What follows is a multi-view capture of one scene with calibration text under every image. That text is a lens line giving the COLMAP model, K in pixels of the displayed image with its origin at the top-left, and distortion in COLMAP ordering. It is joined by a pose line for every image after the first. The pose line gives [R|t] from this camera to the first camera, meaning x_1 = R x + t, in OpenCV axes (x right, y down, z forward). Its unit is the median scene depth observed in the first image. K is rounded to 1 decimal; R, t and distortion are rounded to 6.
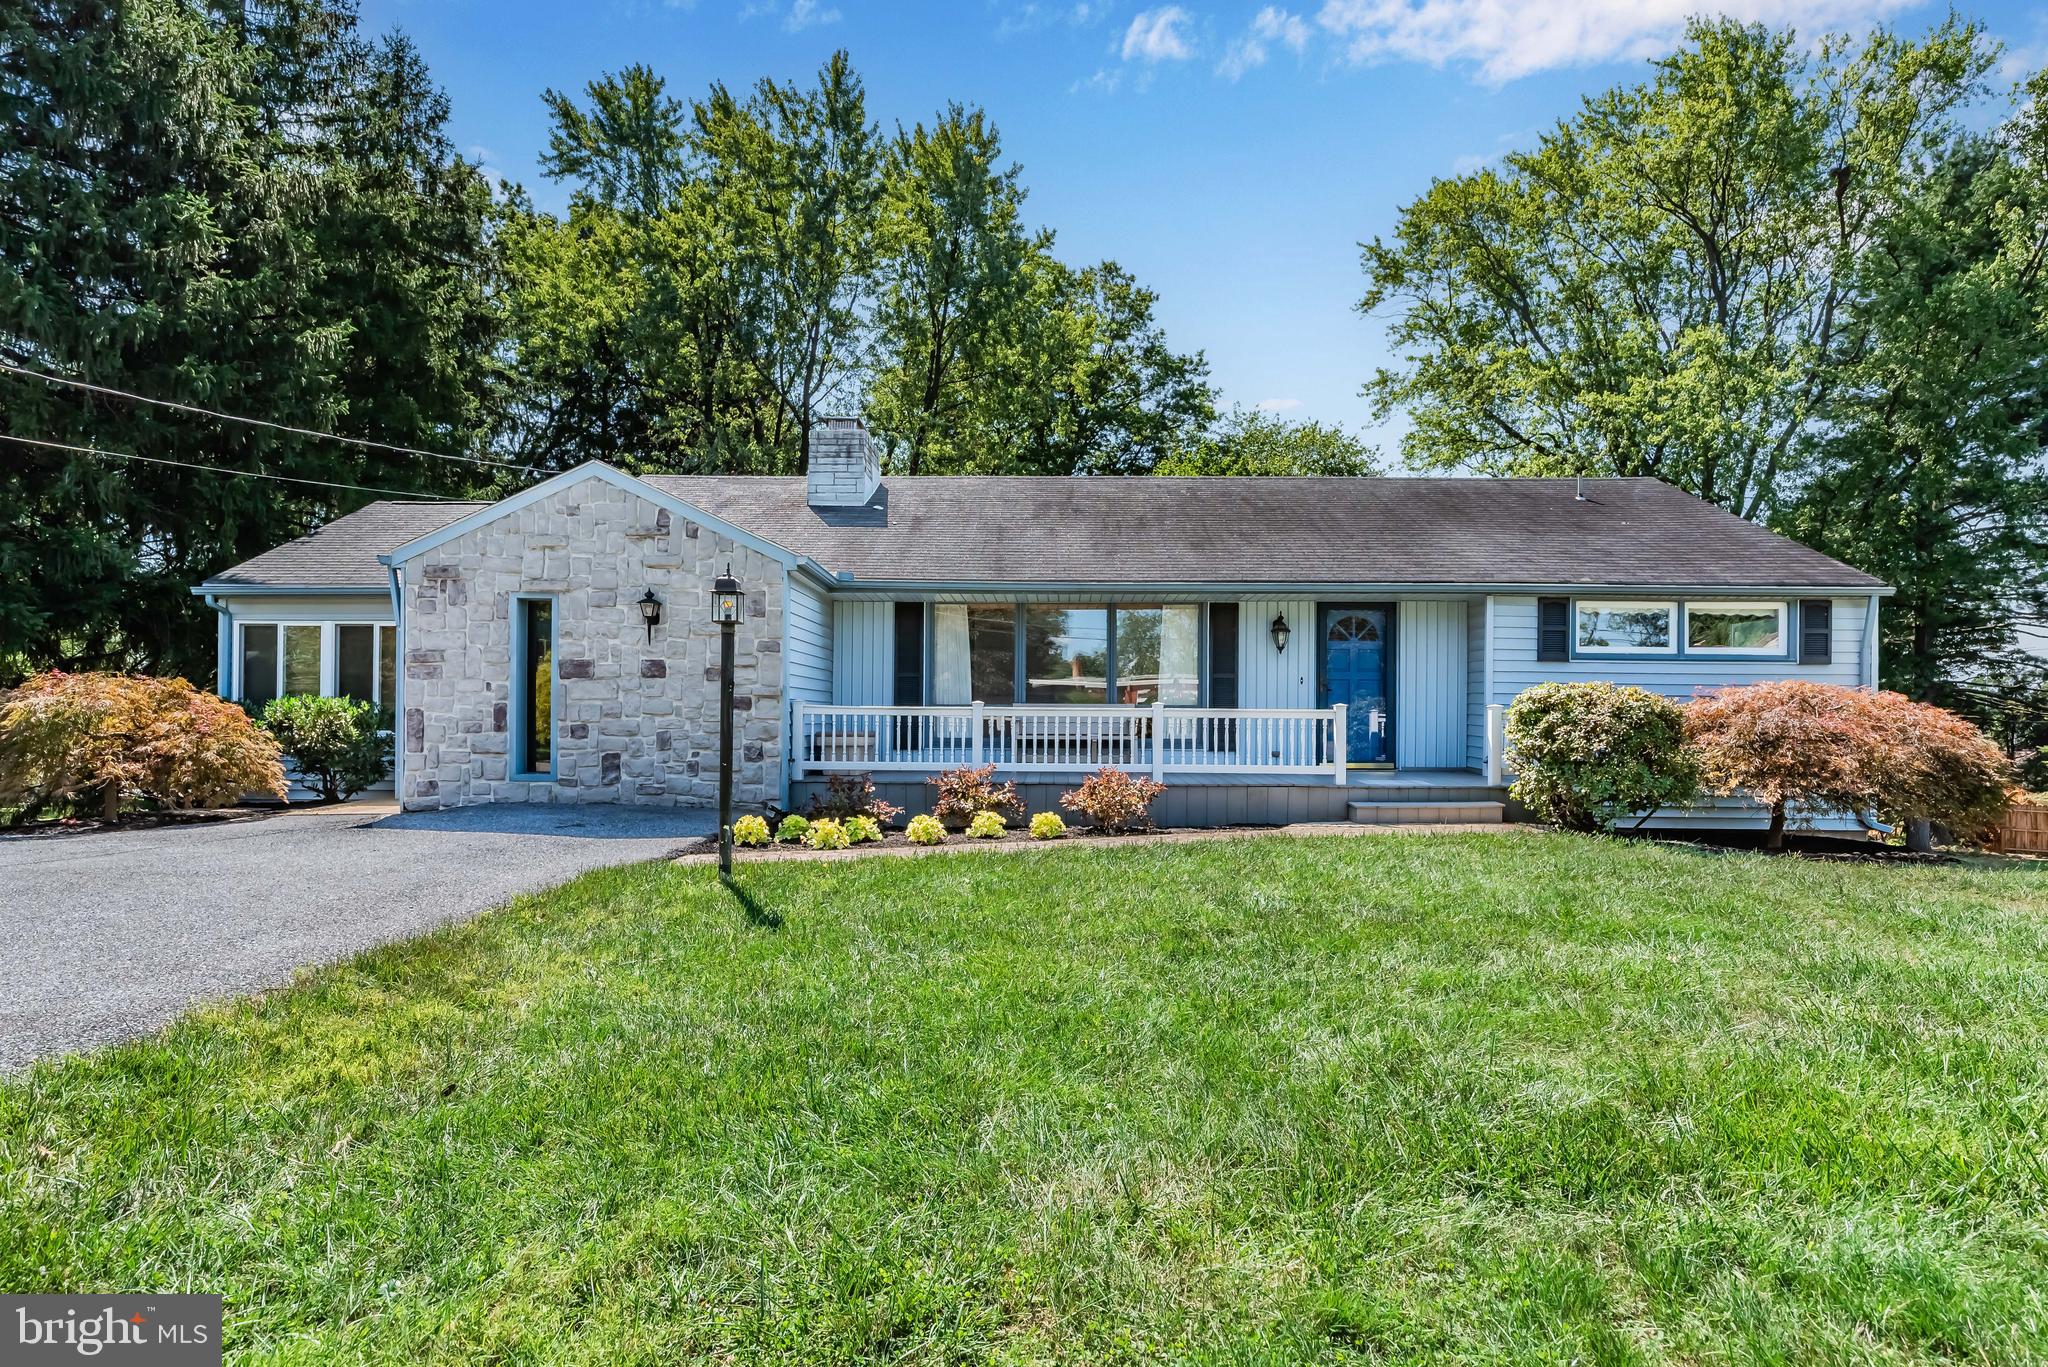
lens RADIAL K [[1065.8, 0, 1024.3], [0, 1065.8, 727.5], [0, 0, 1]] dist [0.002278, -0.000104]
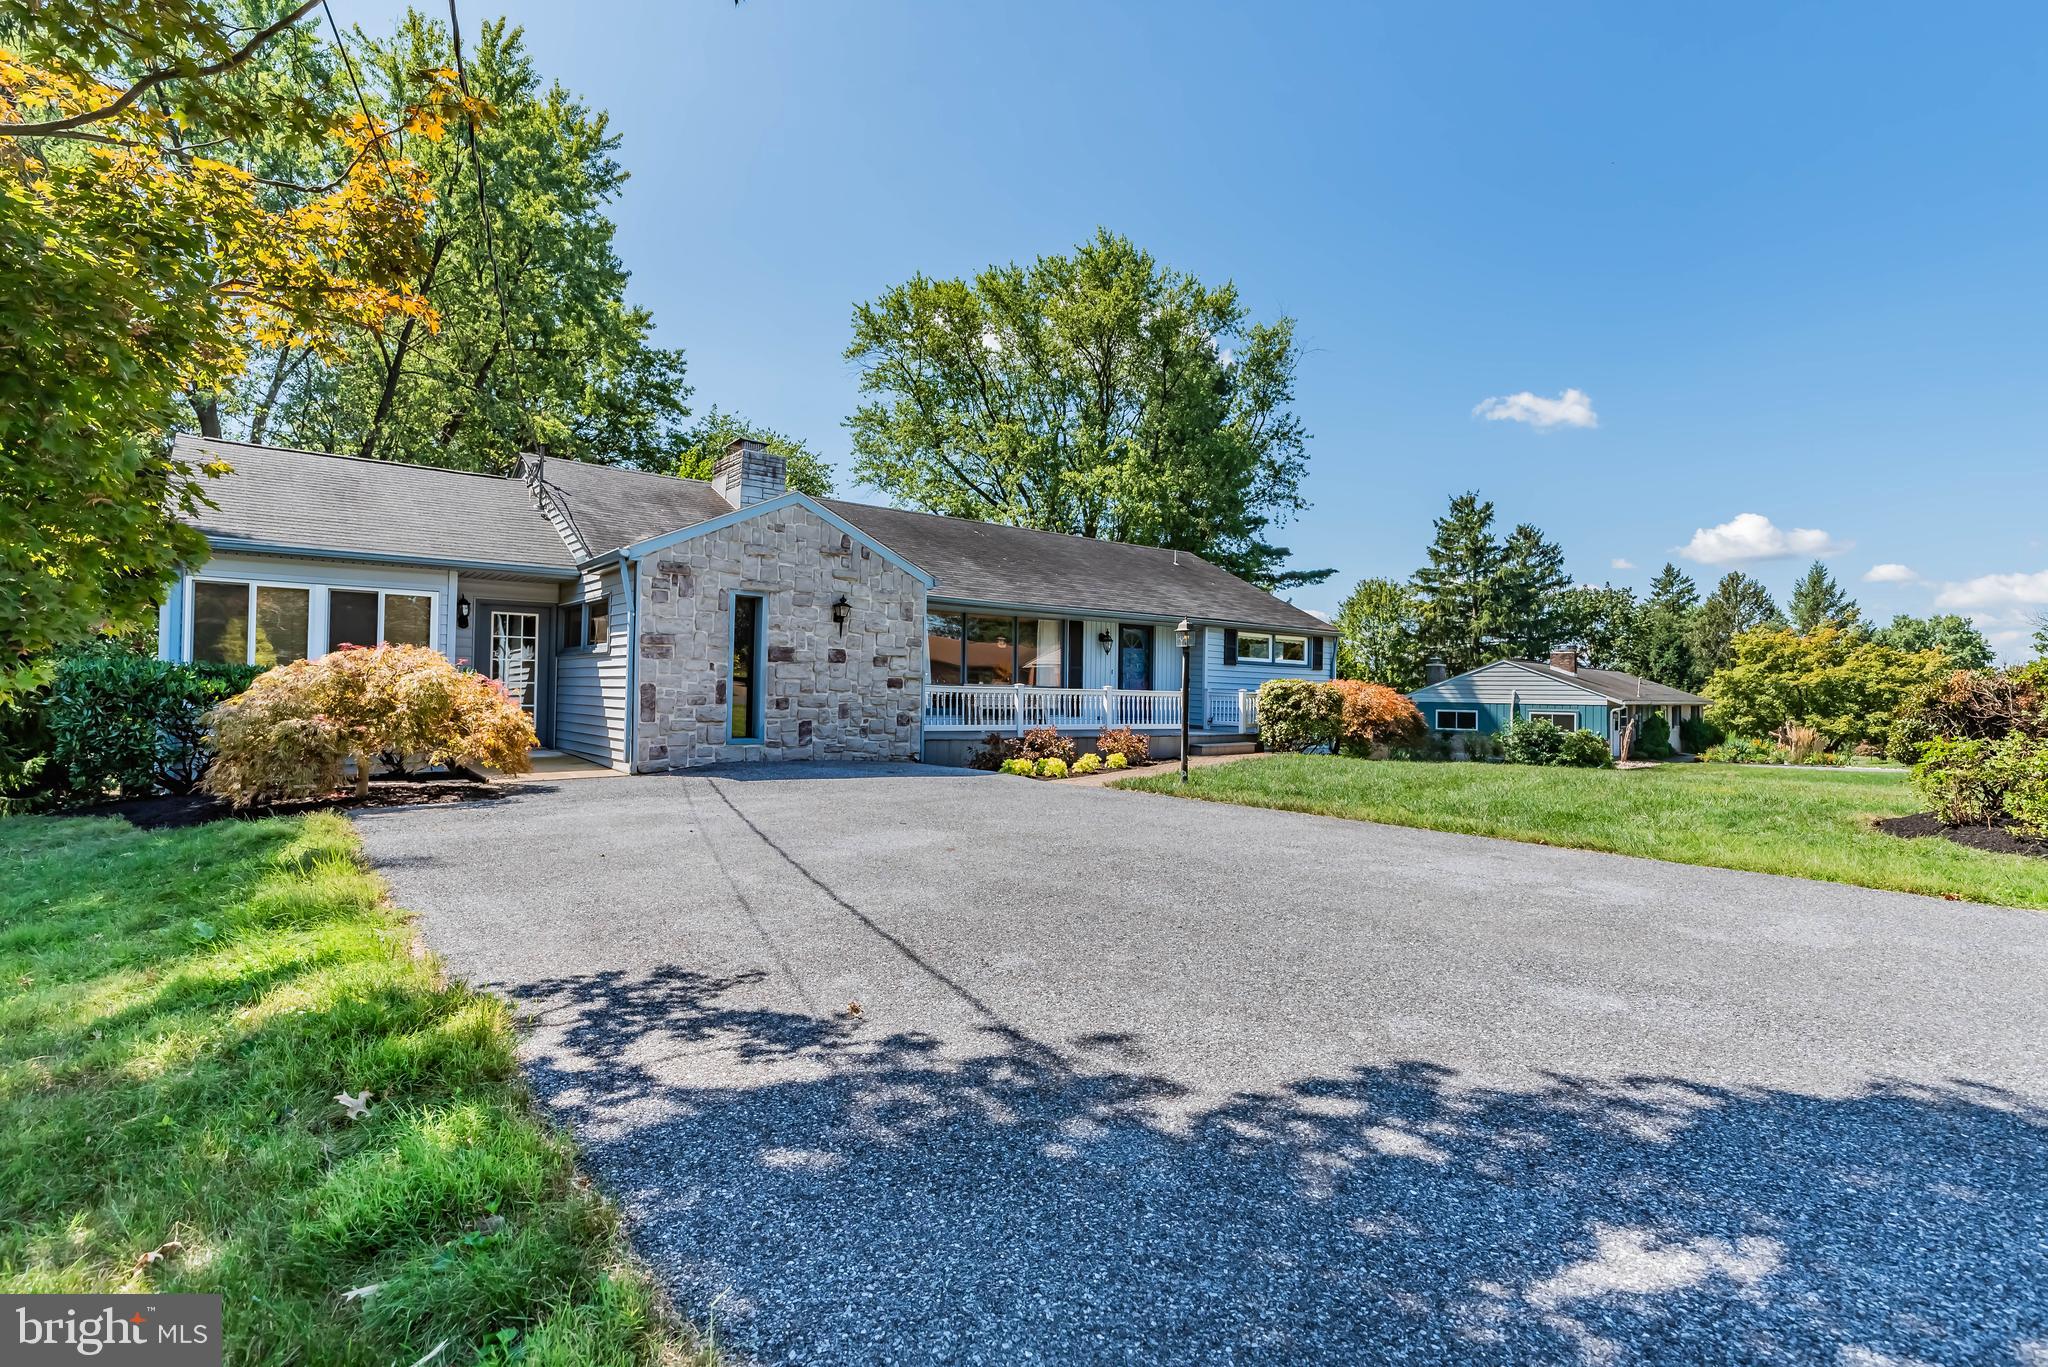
lens RADIAL K [[1023.4, 0, 1048.0], [0, 1023.4, 685.4], [0, 0, 1]] dist [-0.001363, -0.000170]
pose [[0.761208, 0.012732, 0.648382, -0.959589], [-0.004565, 0.999888, -0.014276, -0.002178], [-0.648491, 0.007907, 0.761181, -0.122109]]
